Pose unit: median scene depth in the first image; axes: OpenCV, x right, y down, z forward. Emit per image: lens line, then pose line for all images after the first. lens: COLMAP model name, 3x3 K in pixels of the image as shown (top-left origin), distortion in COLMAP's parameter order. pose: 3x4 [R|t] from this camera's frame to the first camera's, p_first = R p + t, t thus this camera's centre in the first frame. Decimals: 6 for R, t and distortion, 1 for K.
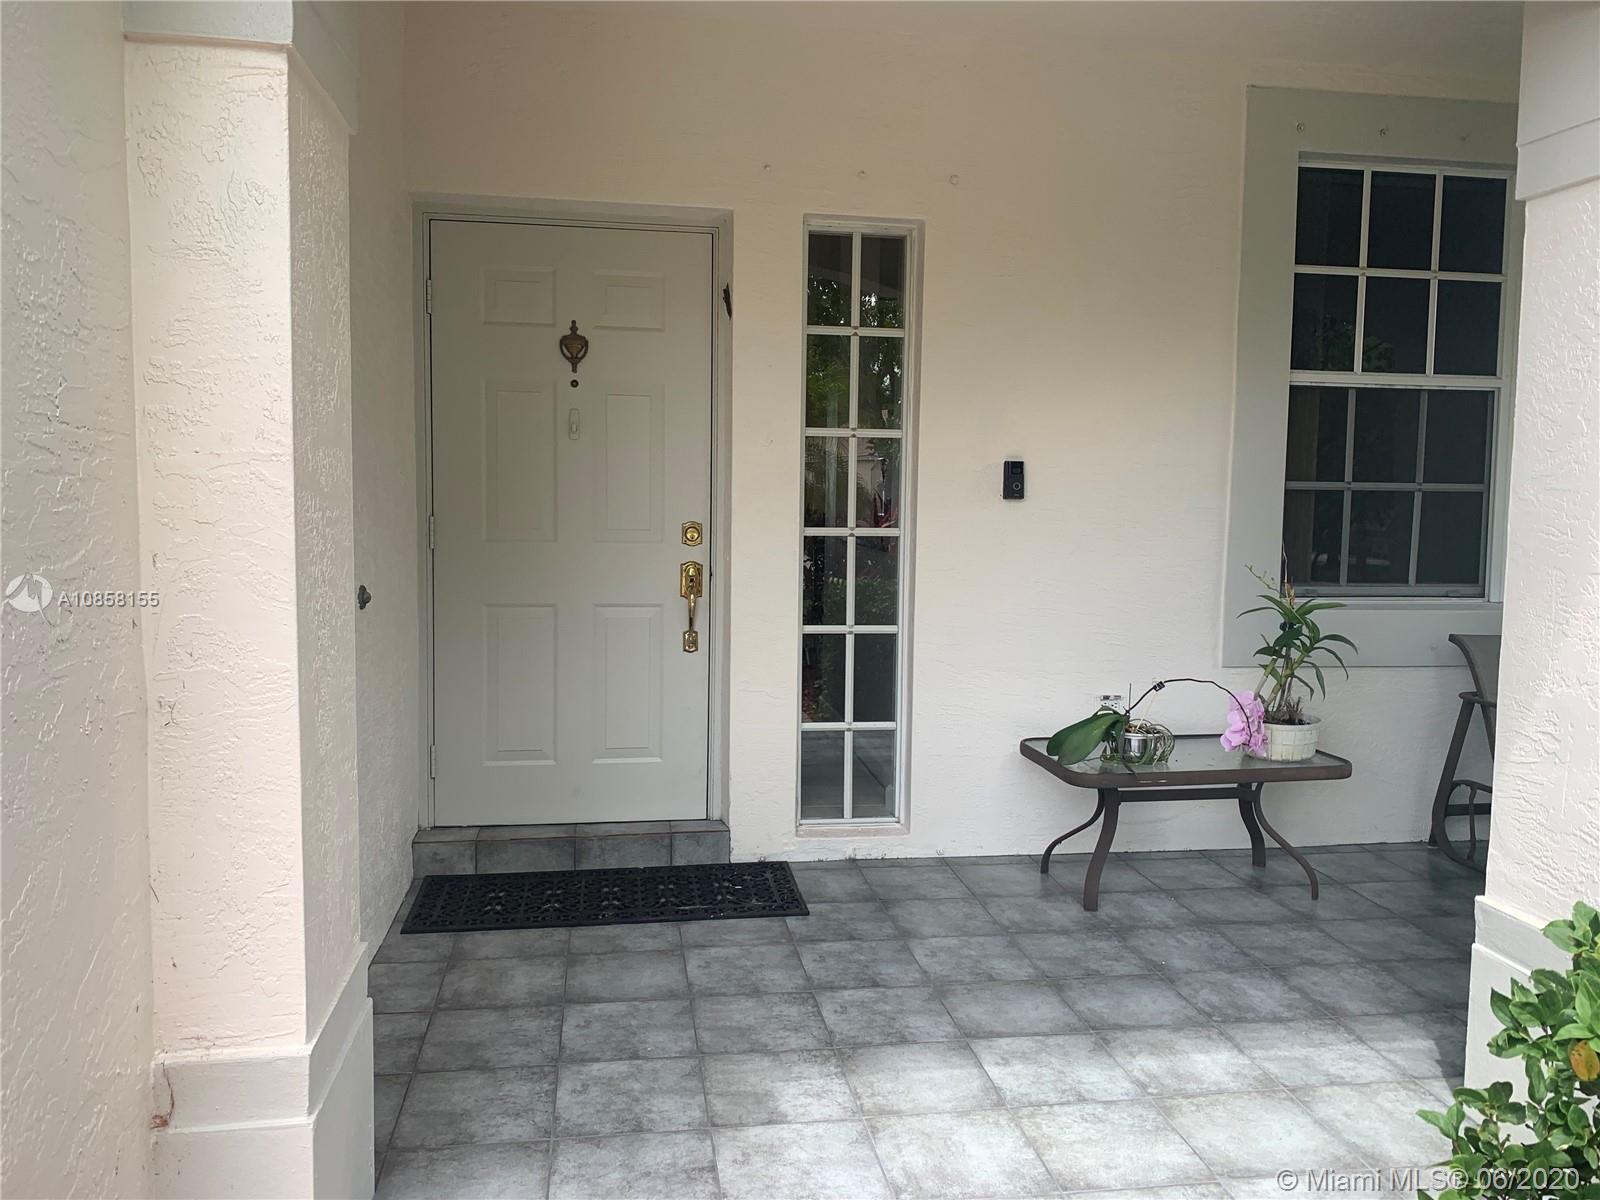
lens RADIAL K [[1235.5, 0, 803.1], [0, 1235.5, 596.7], [0, 0, 1]] dist [0.047187, -0.043920]
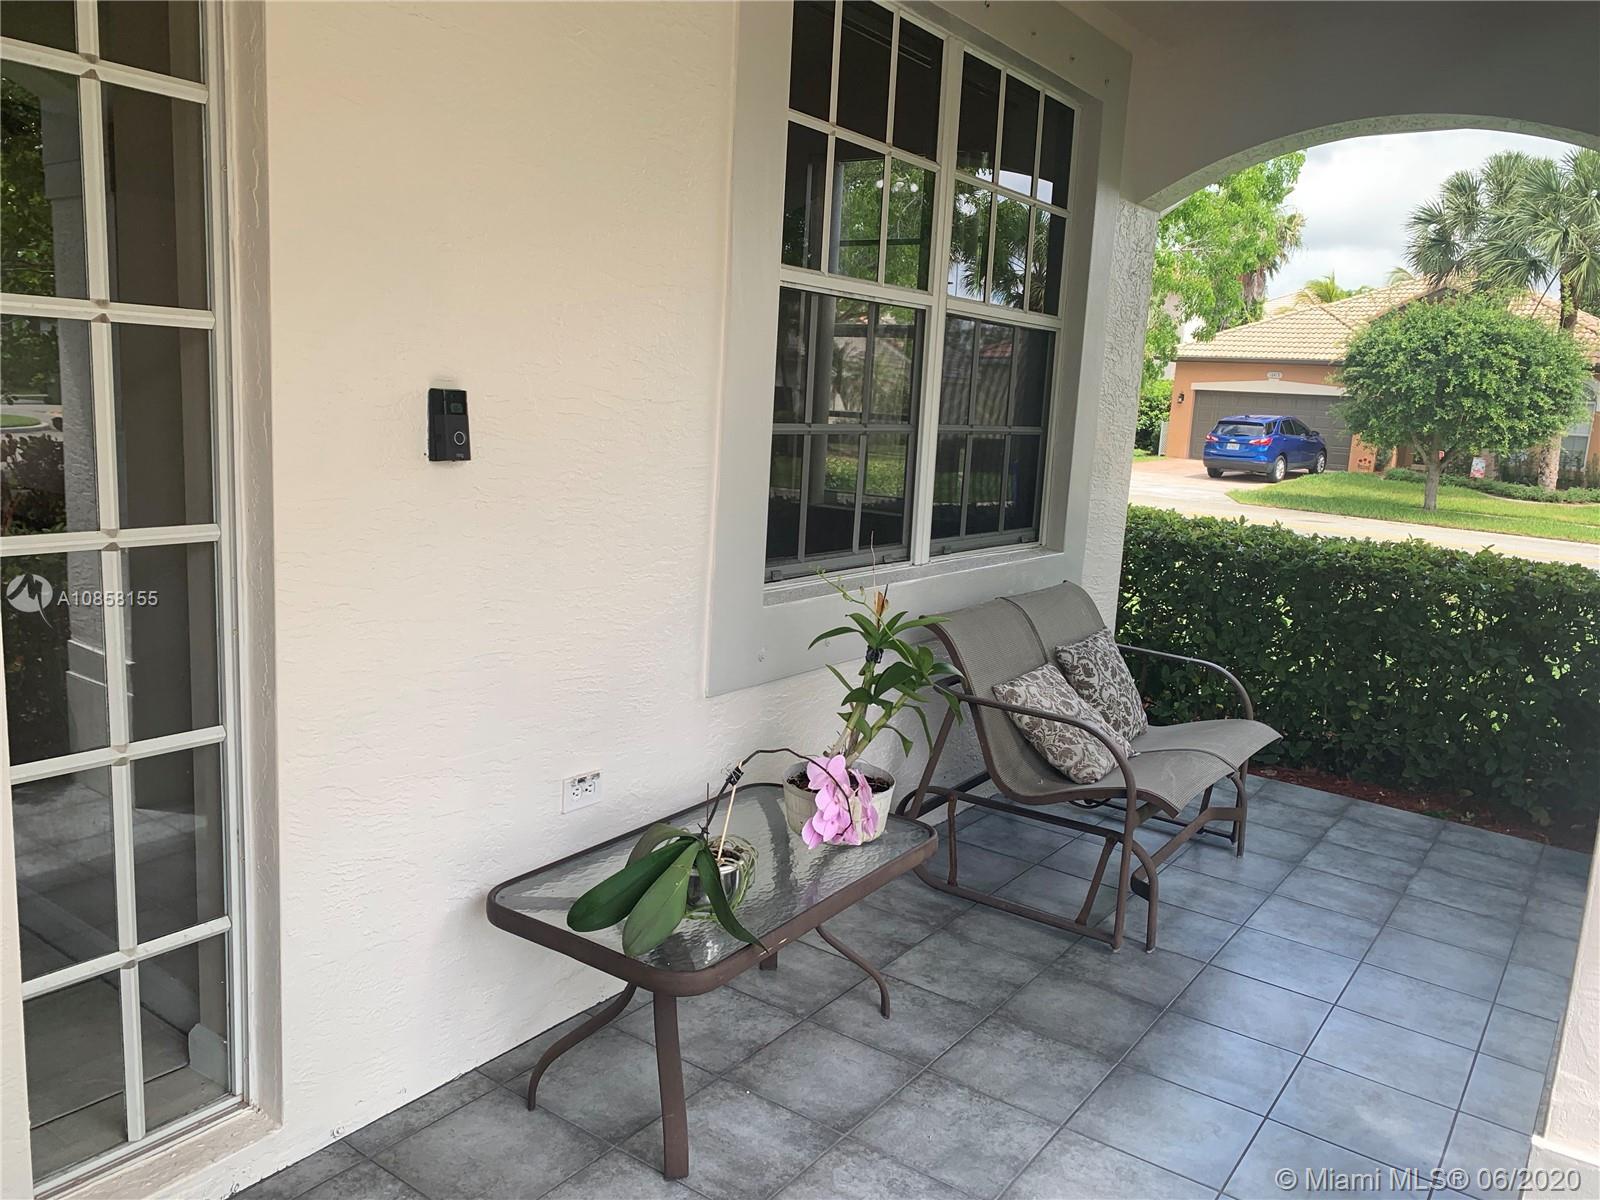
lens RADIAL K [[1235.5, 0, 796.8], [0, 1235.5, 601.9], [0, 0, 1]] dist [0.047187, -0.043920]
pose [[0.695665, -0.098671, 0.711558, -0.109365], [0.017576, 0.992563, 0.120454, -0.079652], [-0.718152, -0.071290, 0.692225, 0.515242]]
